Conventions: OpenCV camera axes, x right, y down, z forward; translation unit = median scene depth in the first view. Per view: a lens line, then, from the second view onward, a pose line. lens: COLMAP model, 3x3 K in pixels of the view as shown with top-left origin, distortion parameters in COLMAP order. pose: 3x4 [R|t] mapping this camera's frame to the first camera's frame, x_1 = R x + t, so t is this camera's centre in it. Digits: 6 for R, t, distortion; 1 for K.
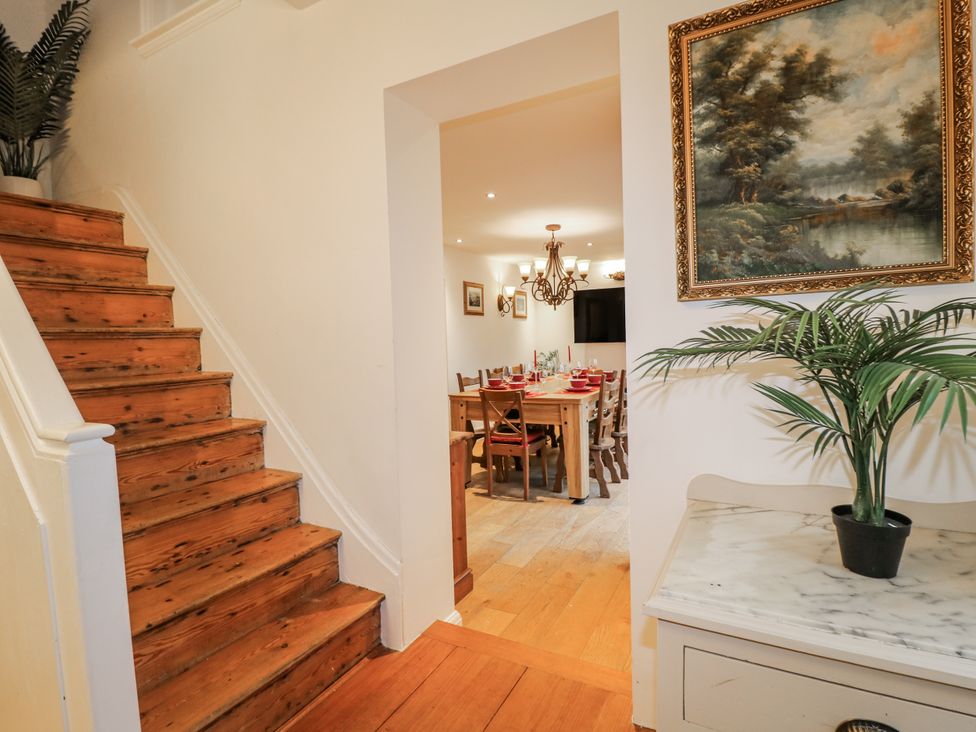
lens RADIAL K [[509.3, 0, 490.9], [0, 509.3, 368.9], [0, 0, 1]] dist [-0.005475, -0.009946]
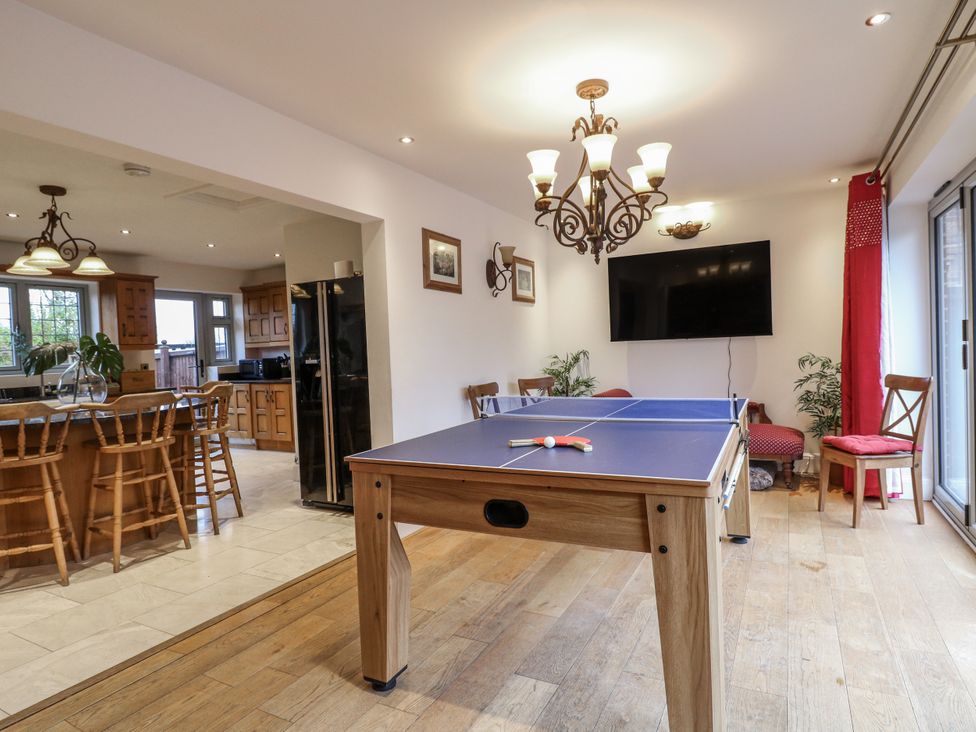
lens RADIAL K [[574.8, 0, 485.7], [0, 574.8, 367.7], [0, 0, 1]] dist [-0.003684, -0.007441]
pose [[0.999909, -0.010336, -0.008684, 0.060081], [0.010155, 0.999736, -0.020634, -0.018217], [0.008895, 0.020544, 0.999749, 1.151692]]
